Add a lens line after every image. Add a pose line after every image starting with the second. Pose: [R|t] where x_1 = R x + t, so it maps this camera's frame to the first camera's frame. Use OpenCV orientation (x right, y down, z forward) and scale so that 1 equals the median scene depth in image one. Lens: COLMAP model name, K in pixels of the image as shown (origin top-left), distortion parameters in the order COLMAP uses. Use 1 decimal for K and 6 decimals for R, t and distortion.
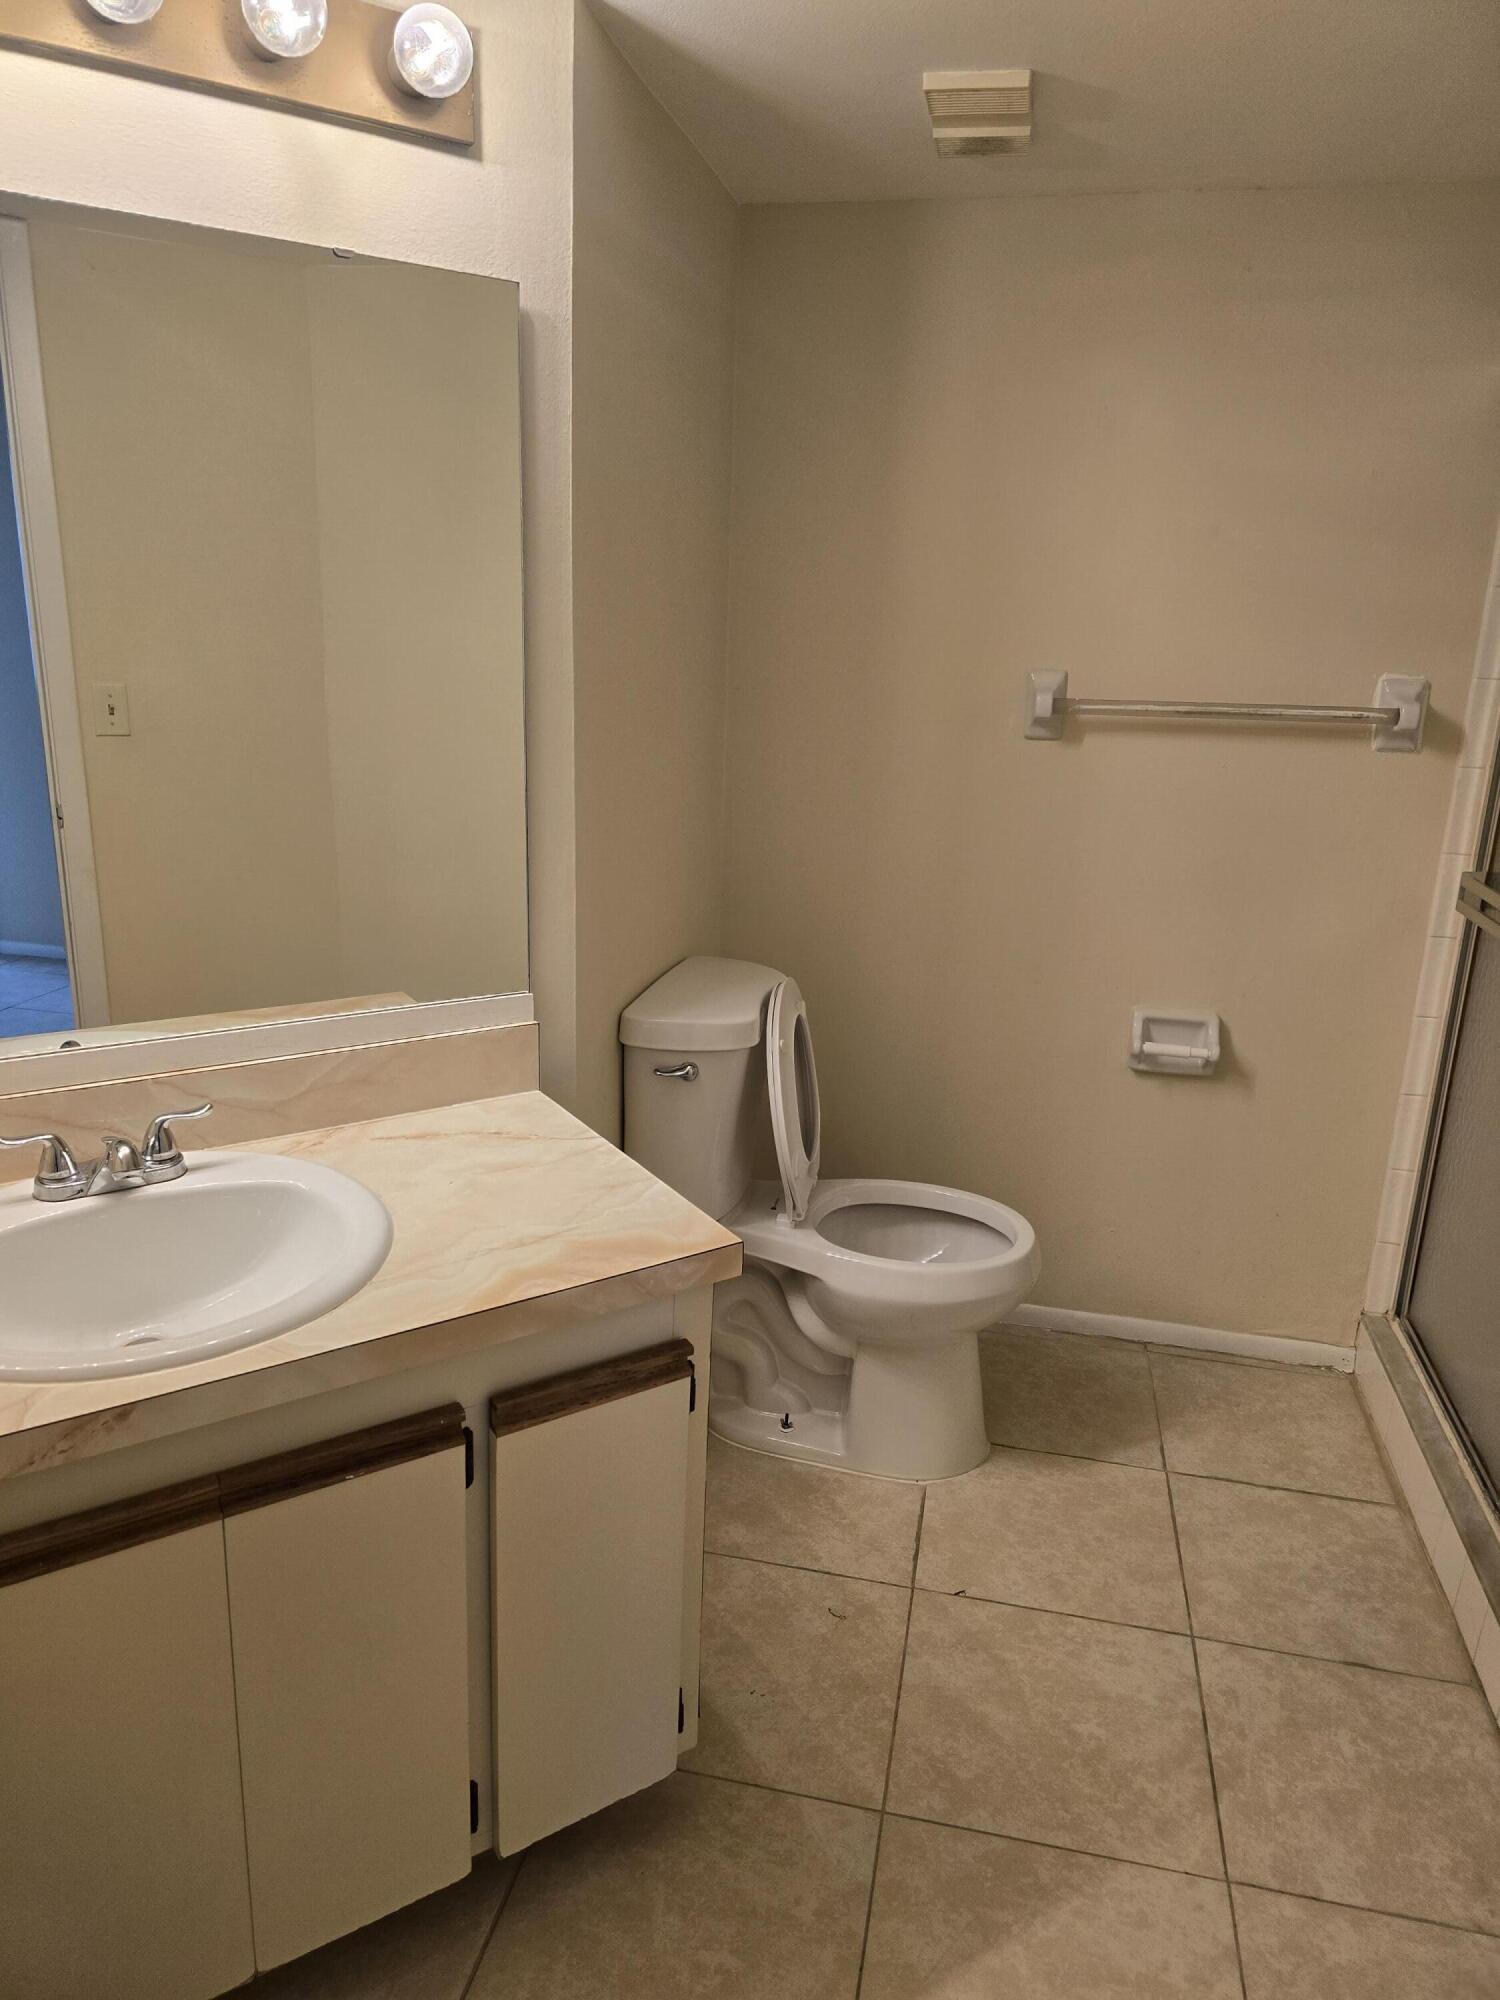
lens RADIAL K [[1344.4, 0, 746.5], [0, 1344.4, 997.7], [0, 0, 1]] dist [0.044416, -0.035702]
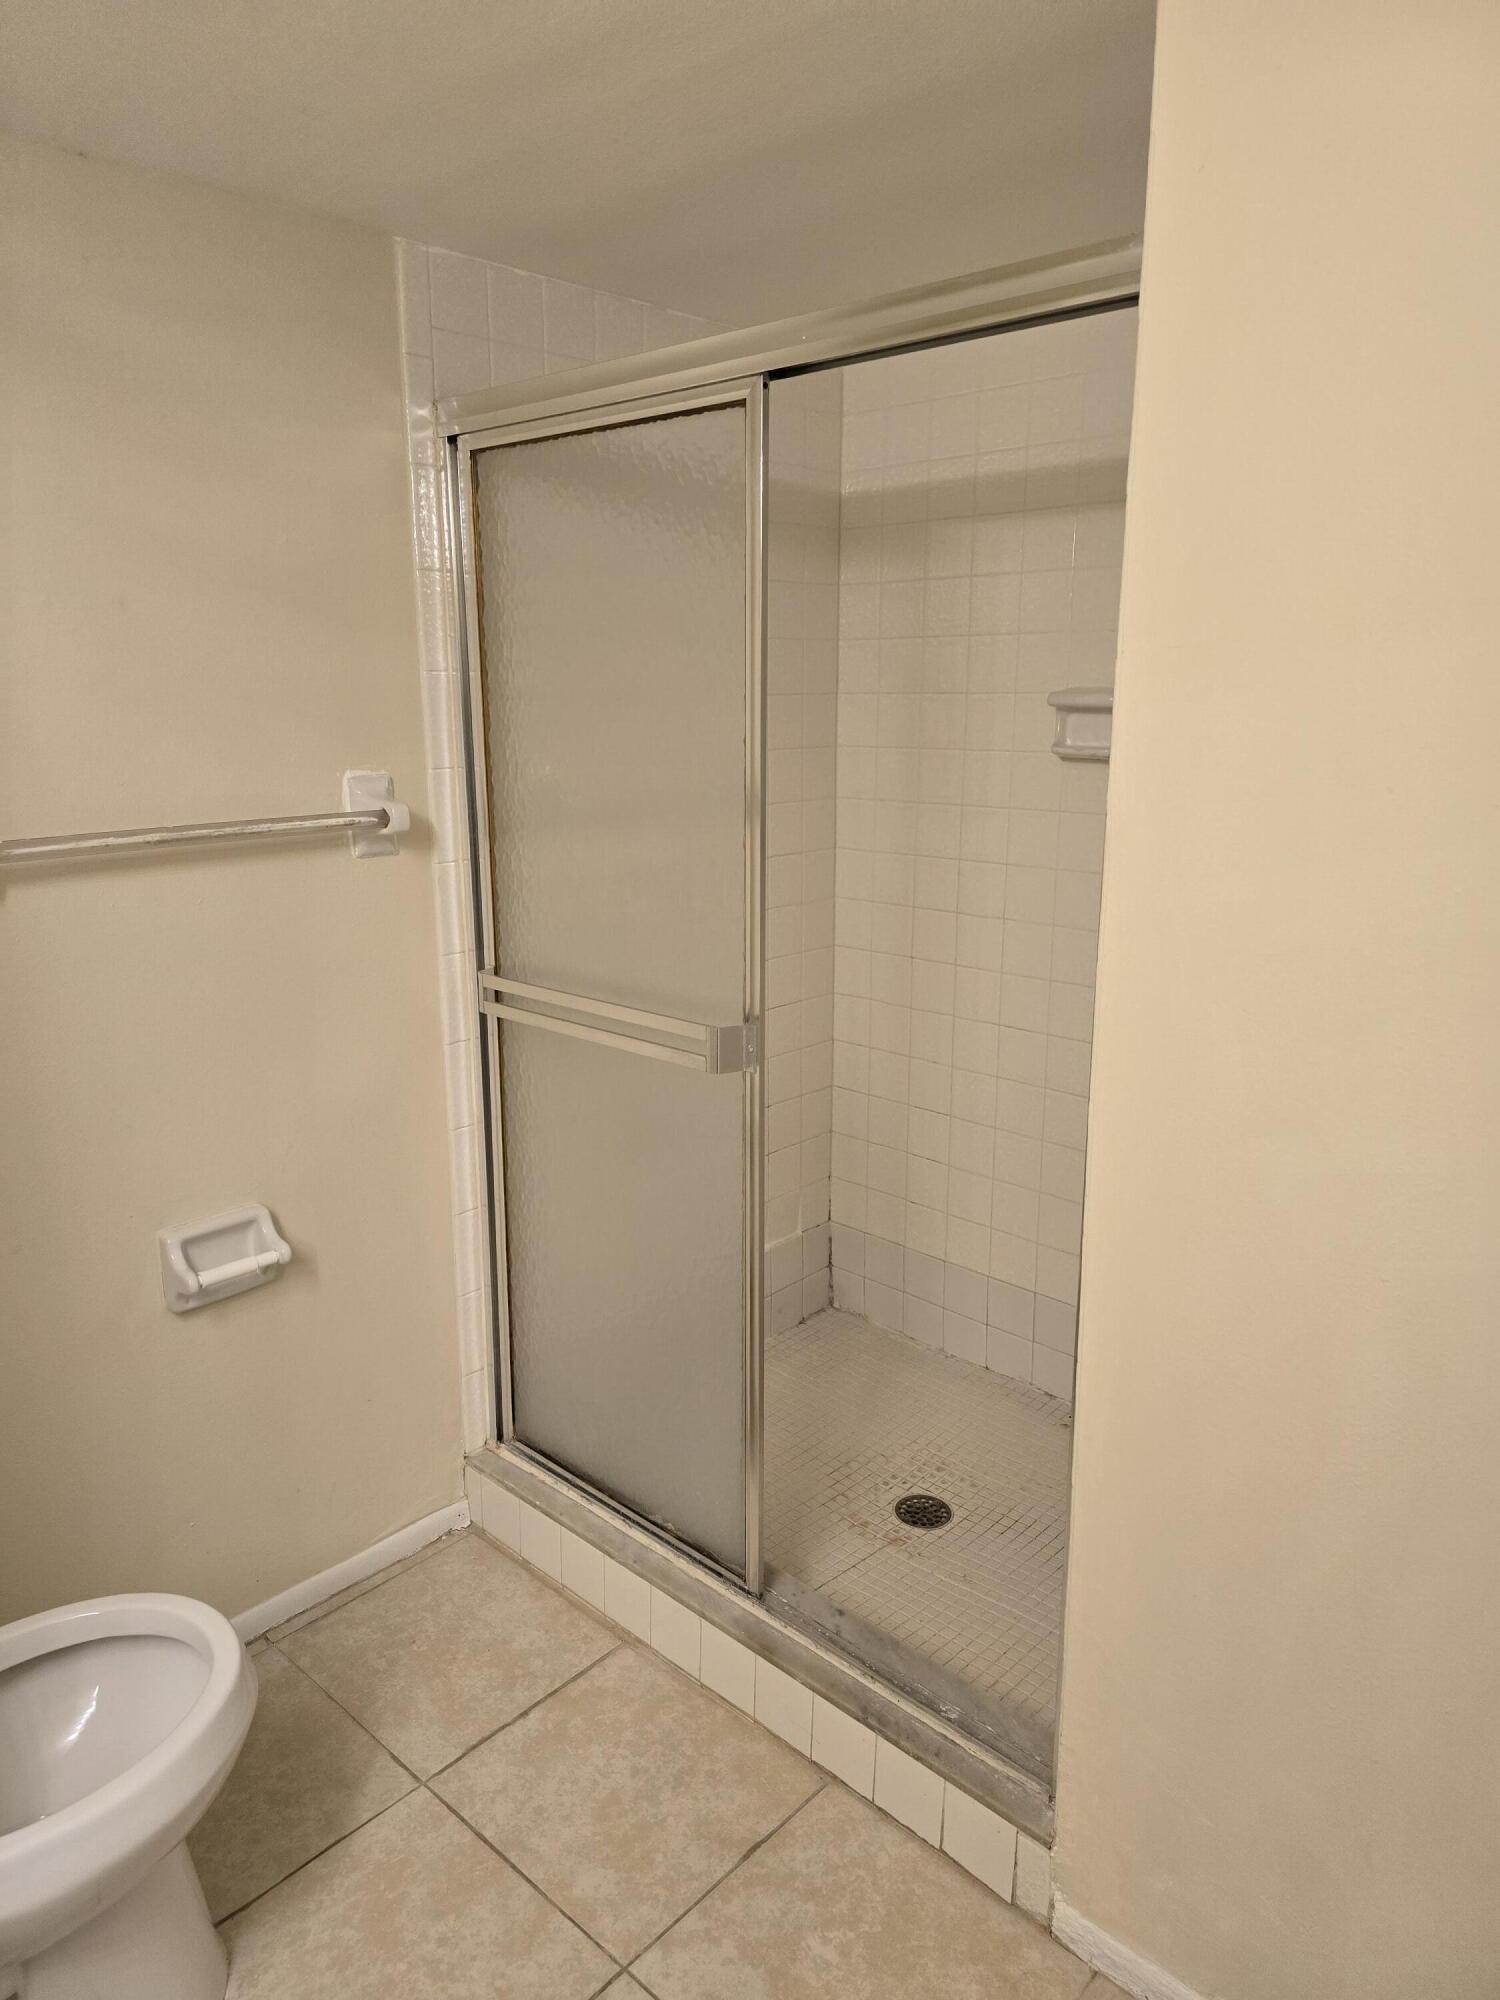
lens RADIAL K [[1344.4, 0, 751.0], [0, 1344.4, 995.4], [0, 0, 1]] dist [0.044416, -0.035702]
pose [[0.517233, -0.224478, 0.825881, -0.141591], [0.252045, 0.962147, 0.103664, -0.124971], [-0.817890, 0.154541, 0.554233, 0.332142]]
